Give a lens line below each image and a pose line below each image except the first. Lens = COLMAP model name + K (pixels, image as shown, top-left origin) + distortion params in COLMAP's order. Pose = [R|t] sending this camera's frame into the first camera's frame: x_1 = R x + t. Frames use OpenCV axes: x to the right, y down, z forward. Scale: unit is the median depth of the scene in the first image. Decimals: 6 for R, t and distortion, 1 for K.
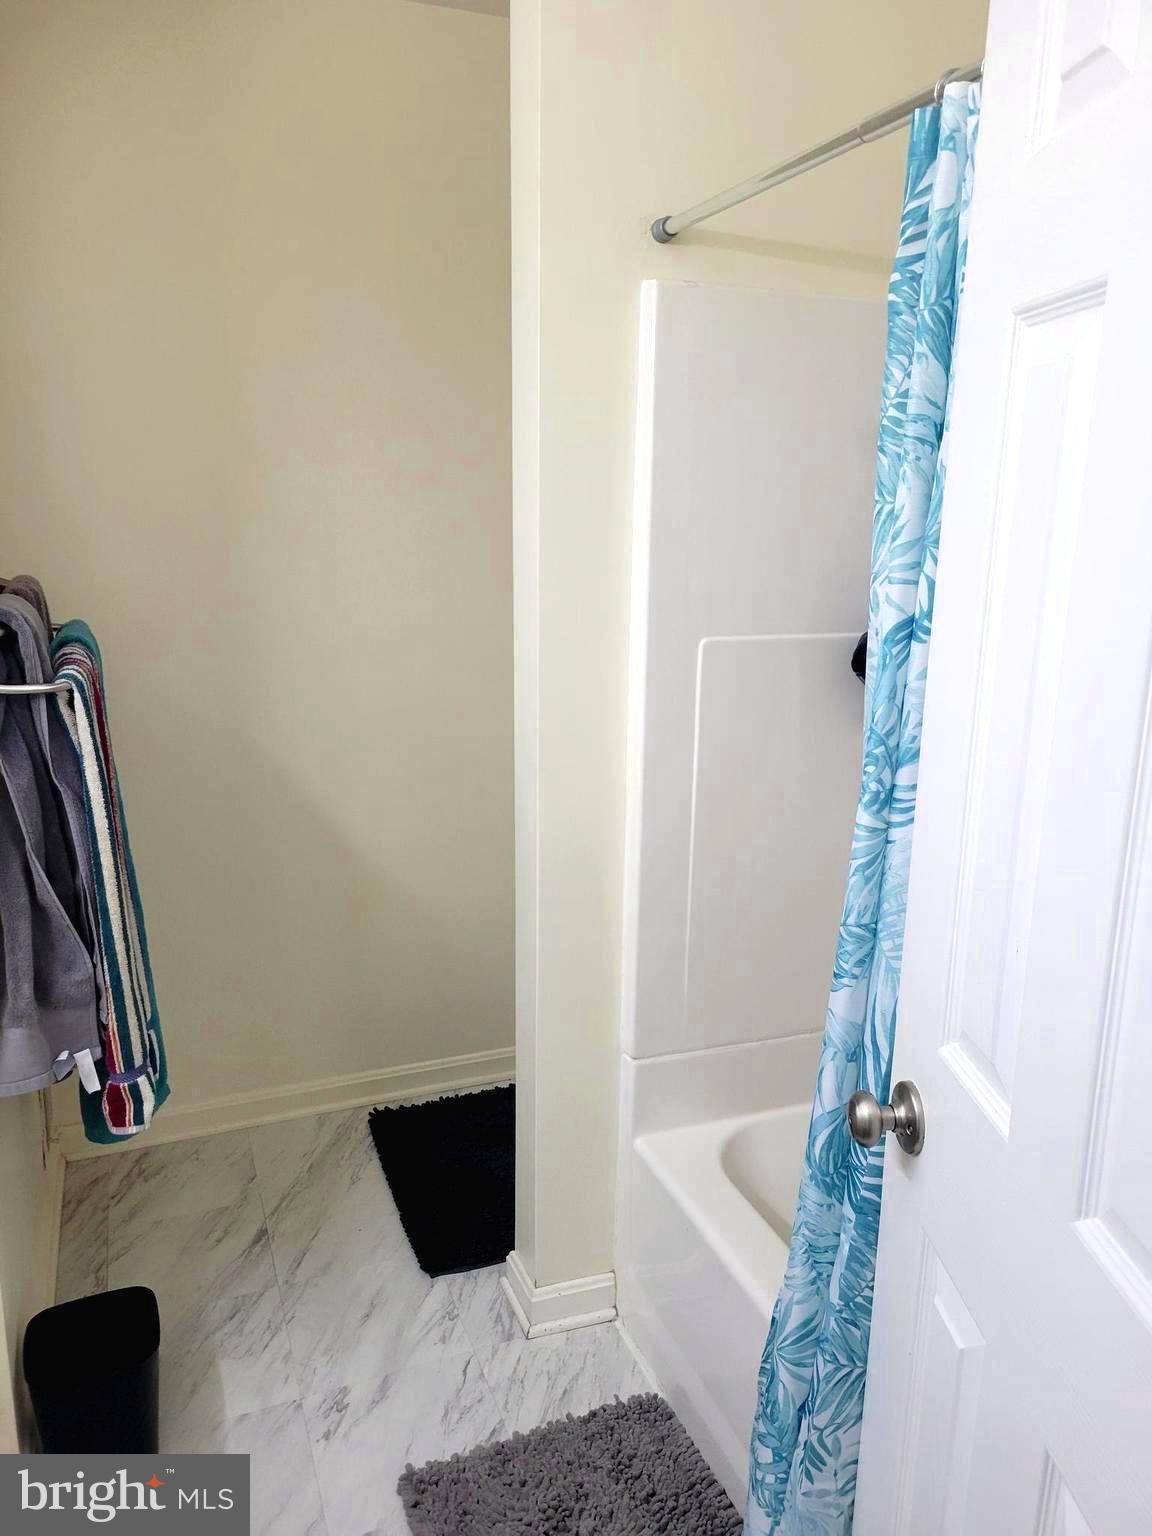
lens RADIAL K [[1159.4, 0, 576.3], [0, 1159.4, 776.4], [0, 0, 1]] dist [0.058539, -0.017014]
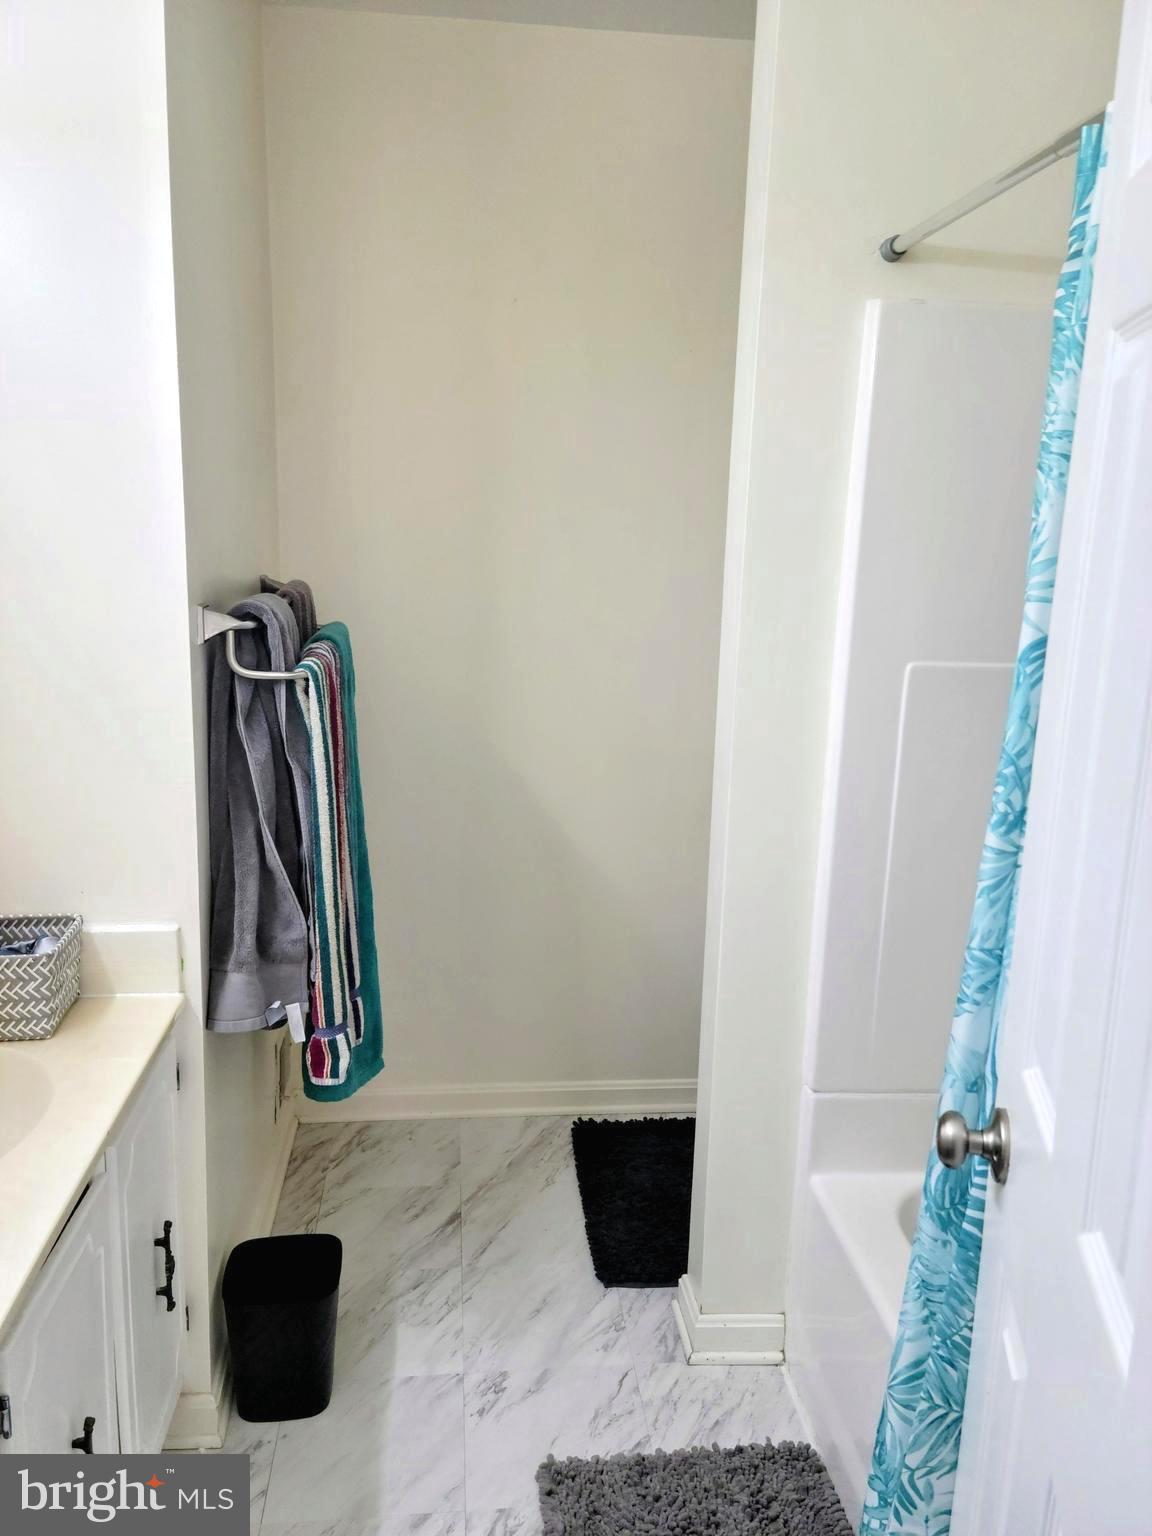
lens RADIAL K [[1220.5, 0, 565.9], [0, 1220.5, 770.4], [0, 0, 1]] dist [0.097057, -0.063313]
pose [[0.962370, 0.071913, -0.262055, 0.117251], [-0.081718, 0.996298, -0.026696, 0.024042], [0.259165, 0.047106, 0.964684, -0.066183]]
